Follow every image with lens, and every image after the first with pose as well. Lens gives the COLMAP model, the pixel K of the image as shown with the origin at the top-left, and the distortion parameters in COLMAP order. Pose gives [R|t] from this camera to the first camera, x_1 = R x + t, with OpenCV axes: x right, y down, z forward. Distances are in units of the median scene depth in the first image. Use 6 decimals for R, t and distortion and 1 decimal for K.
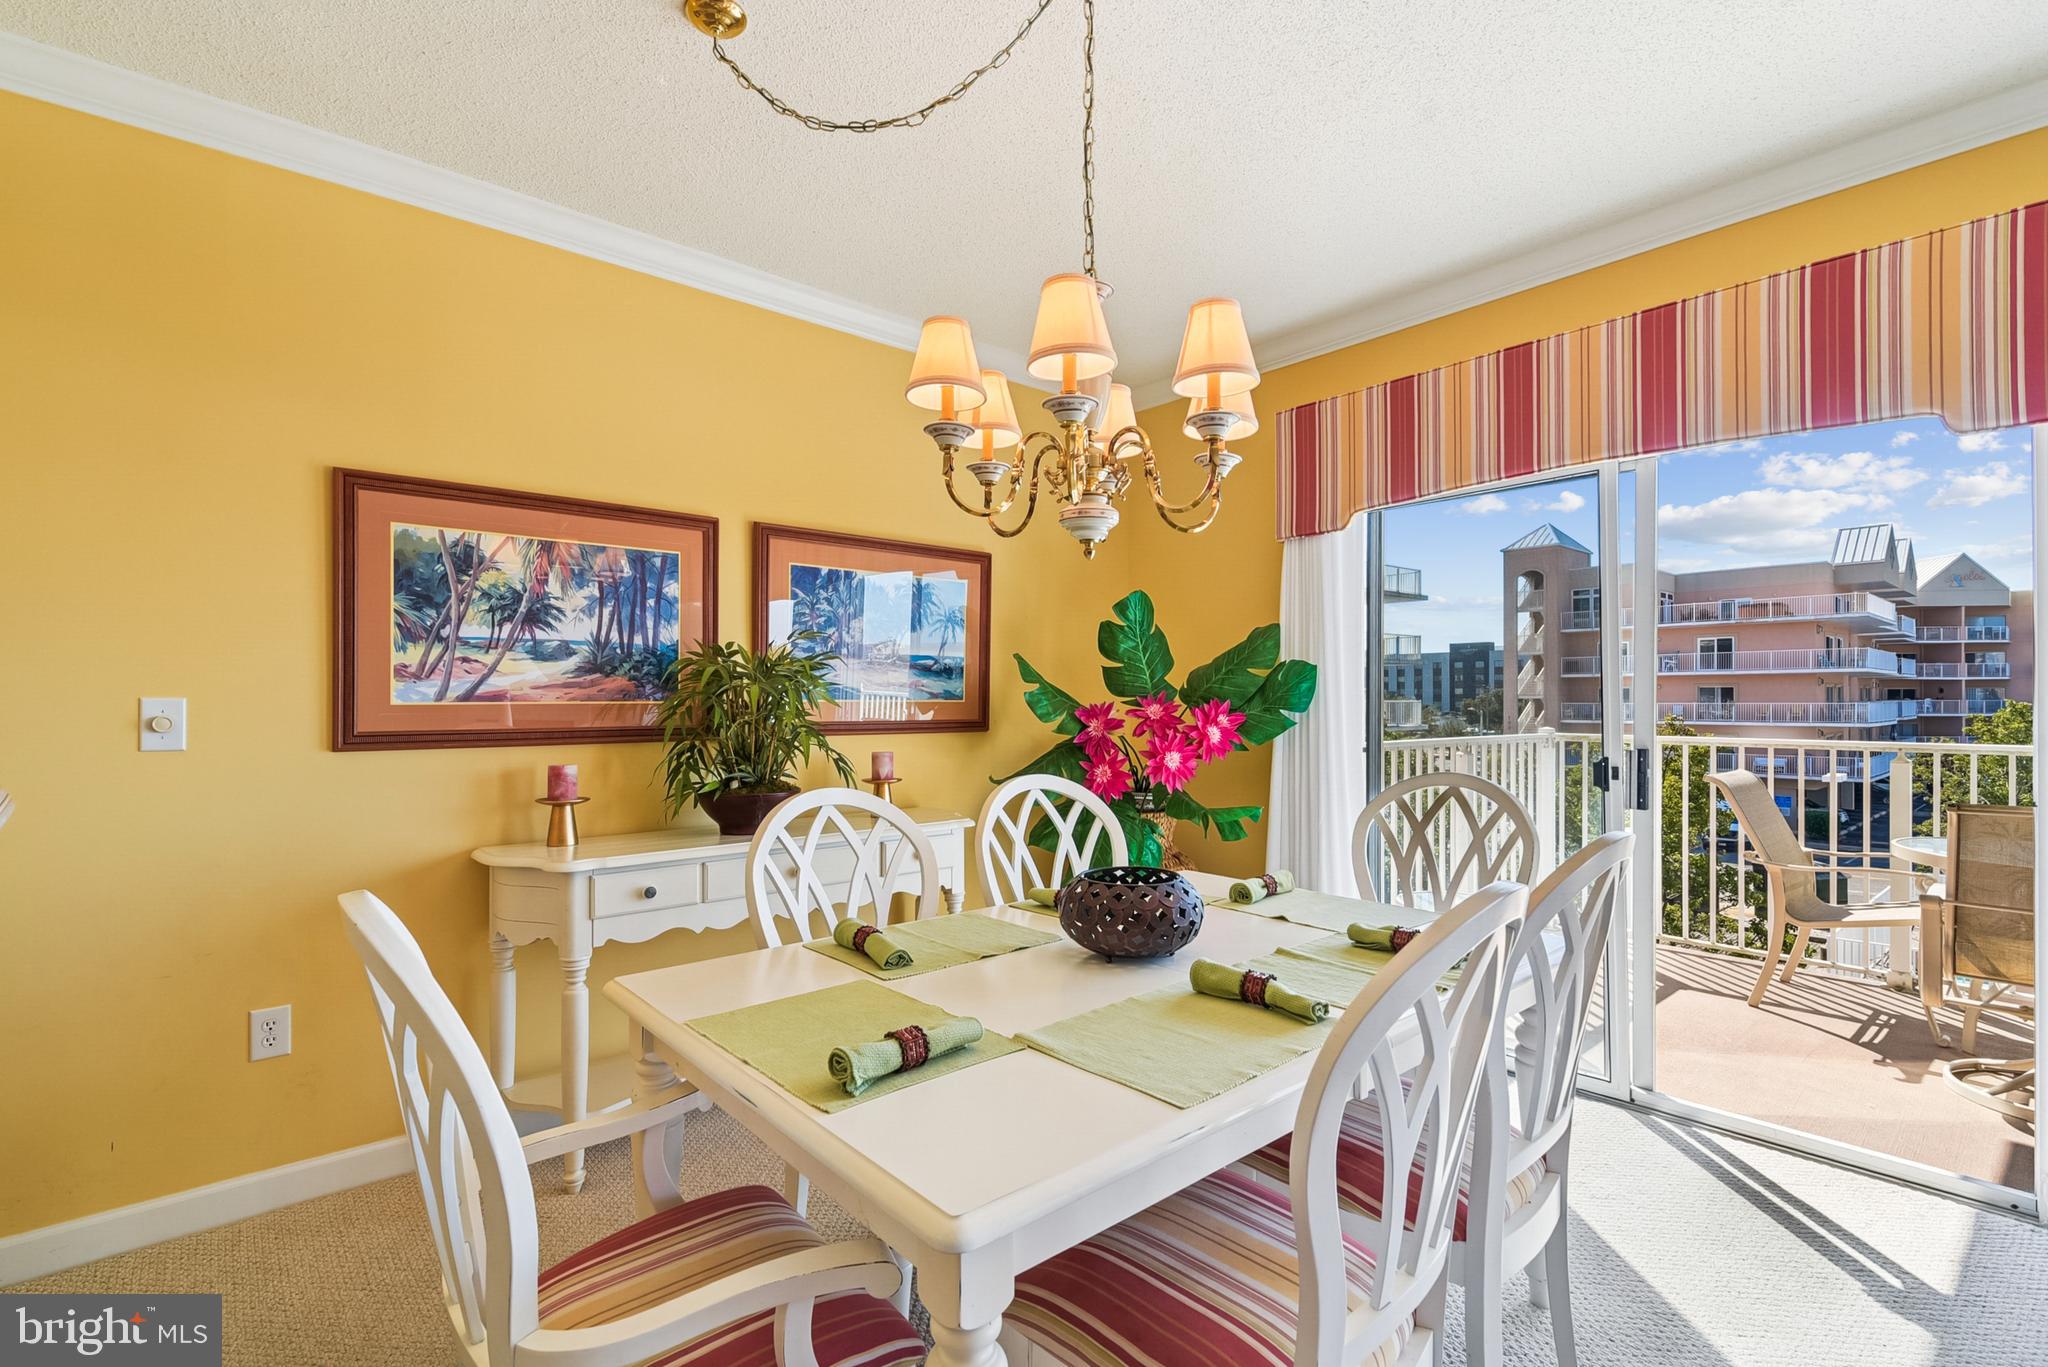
lens RADIAL K [[933.1, 0, 1031.0], [0, 933.1, 685.5], [0, 0, 1]] dist [0.031345, -0.013836]
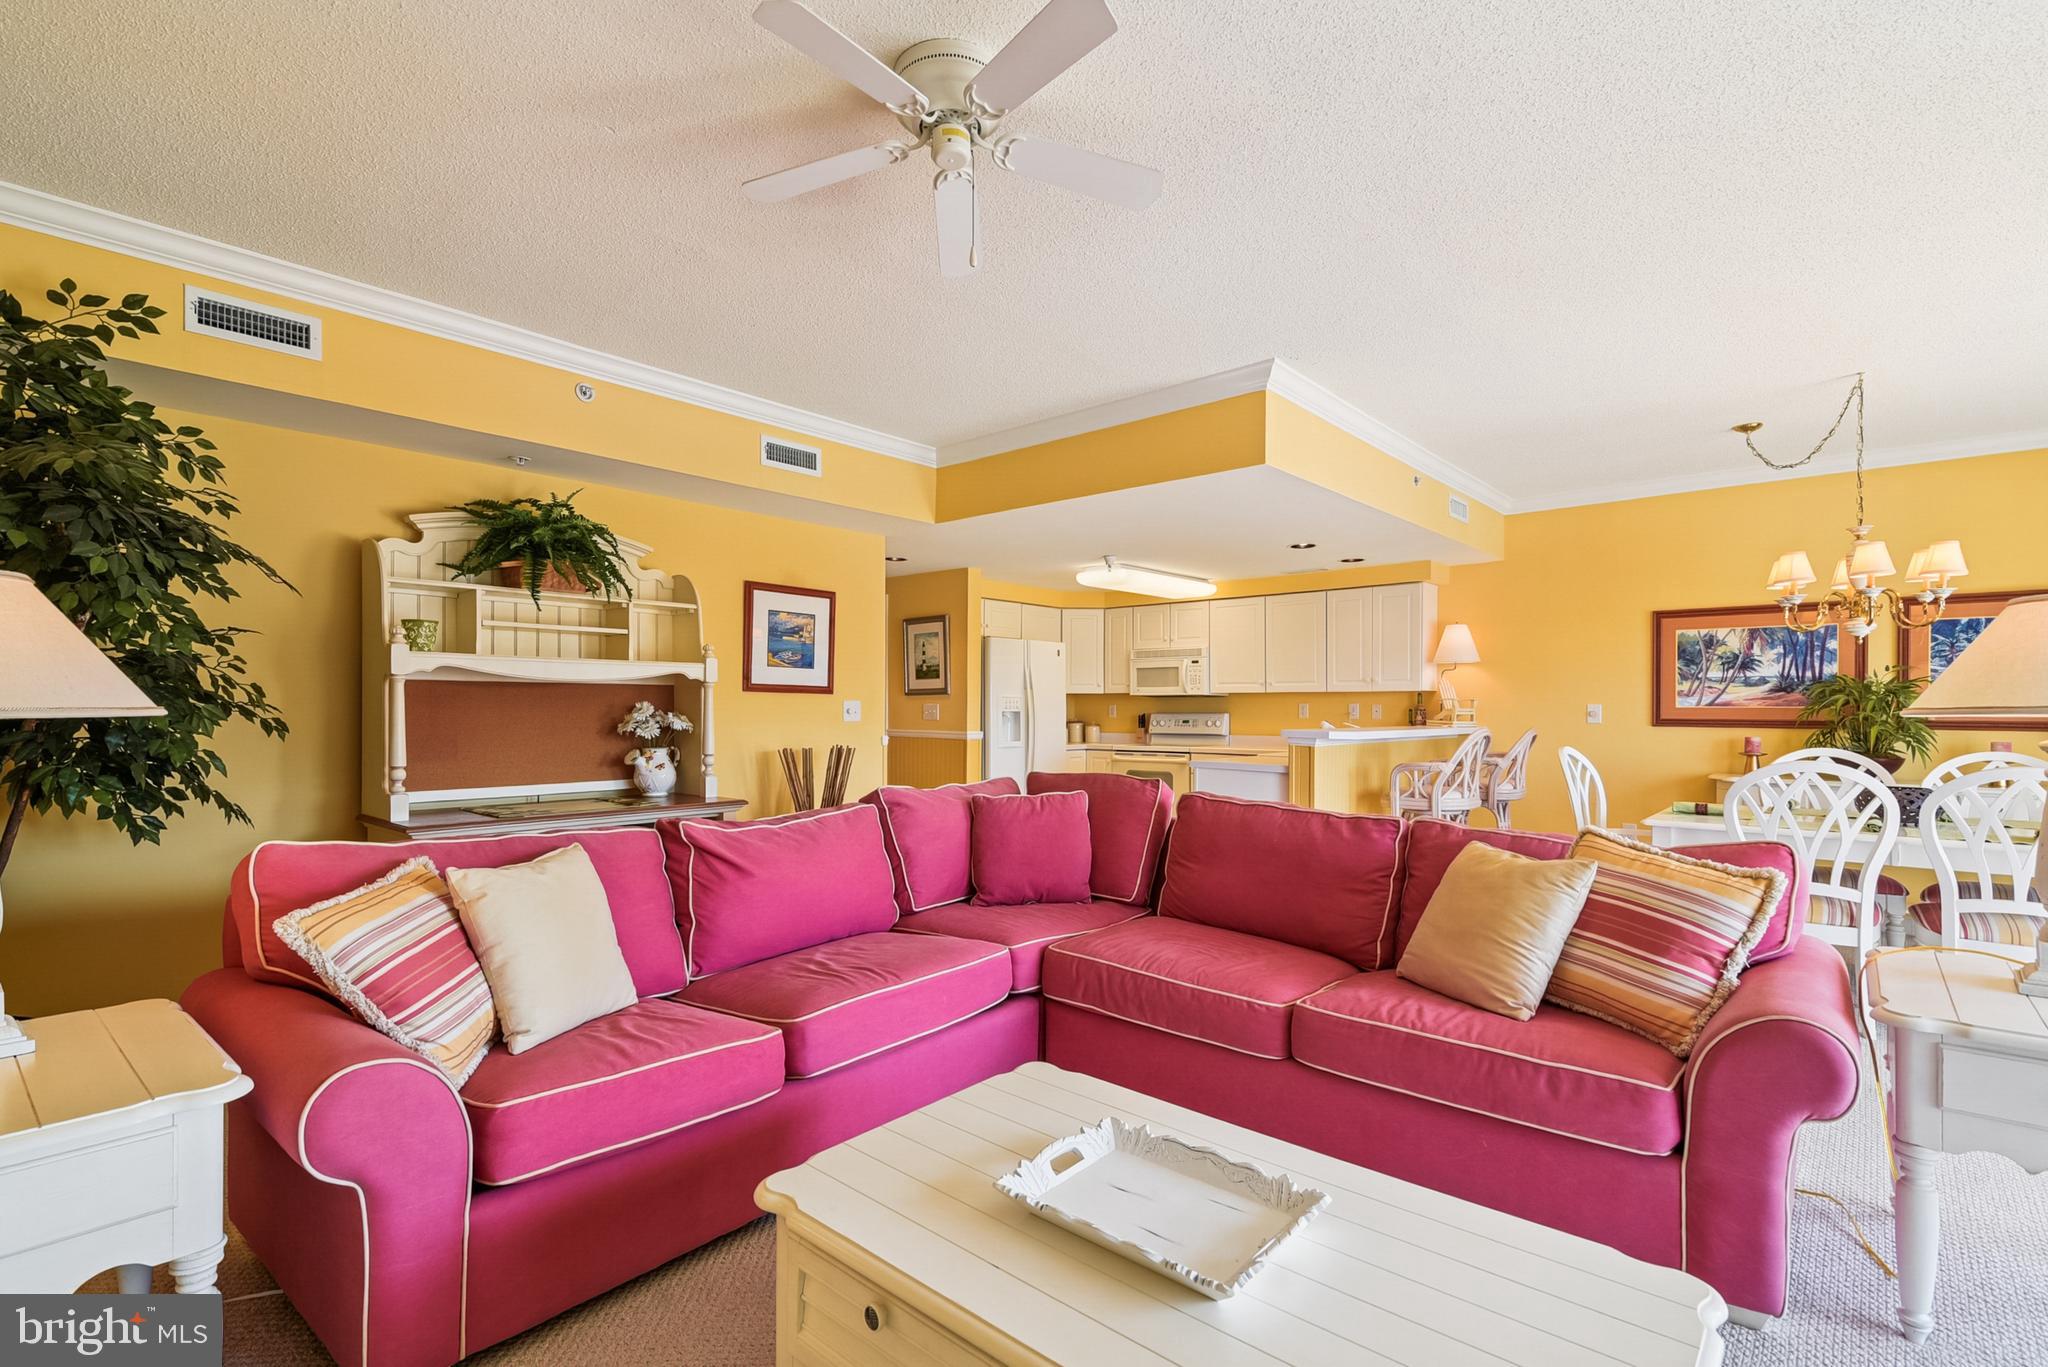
lens RADIAL K [[944.4, 0, 1020.6], [0, 944.4, 712.2], [0, 0, 1]] dist [0.031605, -0.018057]
pose [[0.121531, 0.008260, -0.992553, 1.322135], [0.009733, 0.999907, 0.009513, -0.005585], [0.992540, -0.010816, 0.121439, -0.814624]]
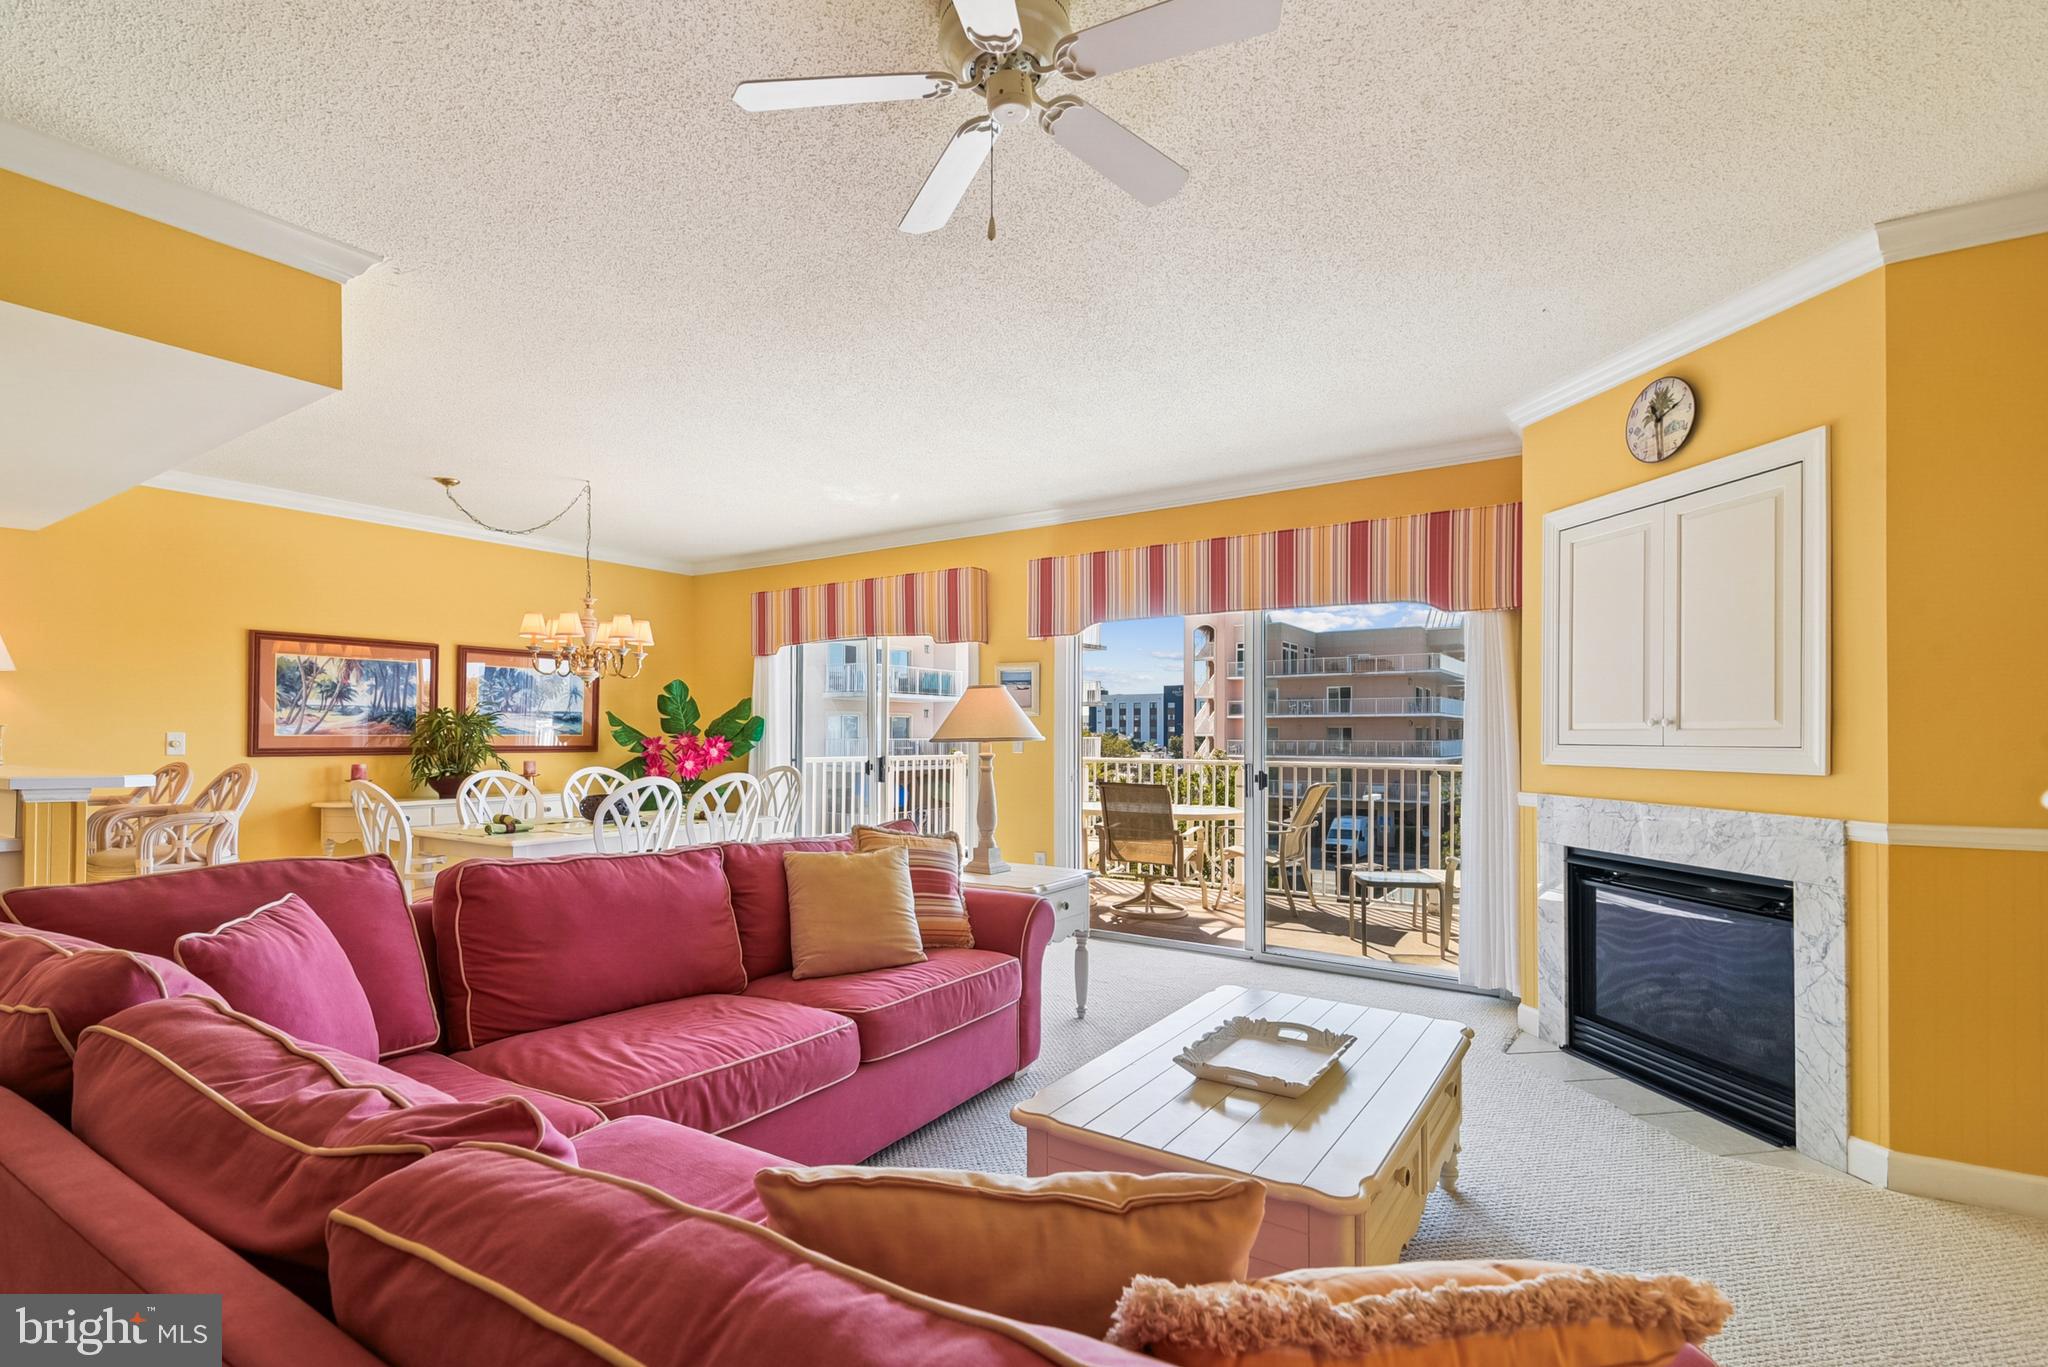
lens RADIAL K [[944.4, 0, 1020.6], [0, 944.4, 712.2], [0, 0, 1]] dist [0.031605, -0.018057]
pose [[0.966337, 0.009919, 0.257088, 0.380294], [-0.007205, 0.999908, -0.011498, -0.019294], [-0.257179, 0.009259, 0.966320, -1.416204]]
